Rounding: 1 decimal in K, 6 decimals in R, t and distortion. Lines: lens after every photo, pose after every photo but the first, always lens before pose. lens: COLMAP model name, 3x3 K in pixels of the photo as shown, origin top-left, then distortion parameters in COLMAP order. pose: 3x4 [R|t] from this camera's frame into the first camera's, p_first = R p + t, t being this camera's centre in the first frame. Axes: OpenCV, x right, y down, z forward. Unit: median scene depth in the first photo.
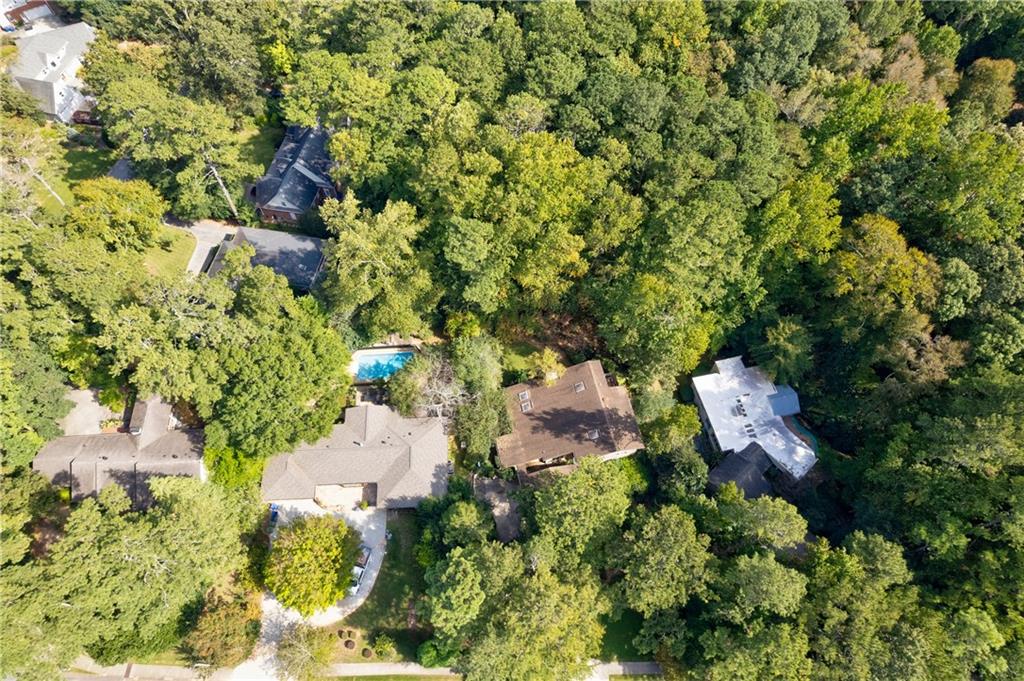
lens RADIAL K [[660.6, 0, 511.7], [0, 660.6, 343.6], [0, 0, 1]] dist [-0.073829, 0.062591]
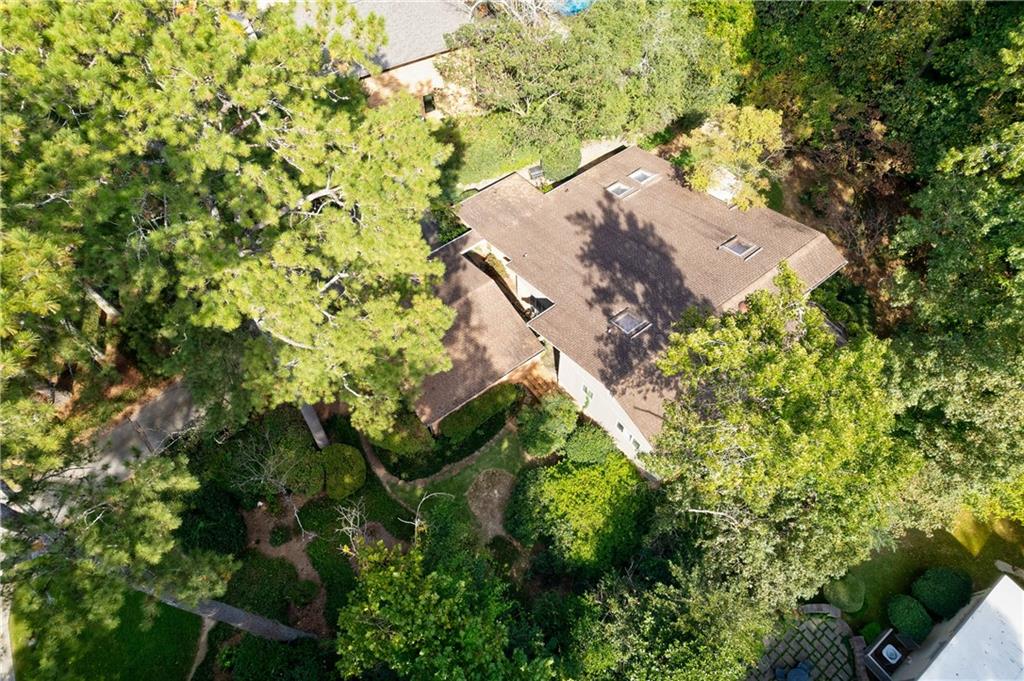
lens RADIAL K [[660.6, 0, 514.4], [0, 660.6, 345.1], [0, 0, 1]] dist [-0.073829, 0.062591]
pose [[0.410896, 0.778204, -0.474935, 0.288777], [-0.798642, 0.558497, 0.224170, 0.126150], [0.439700, 0.287193, 0.850990, 0.754602]]
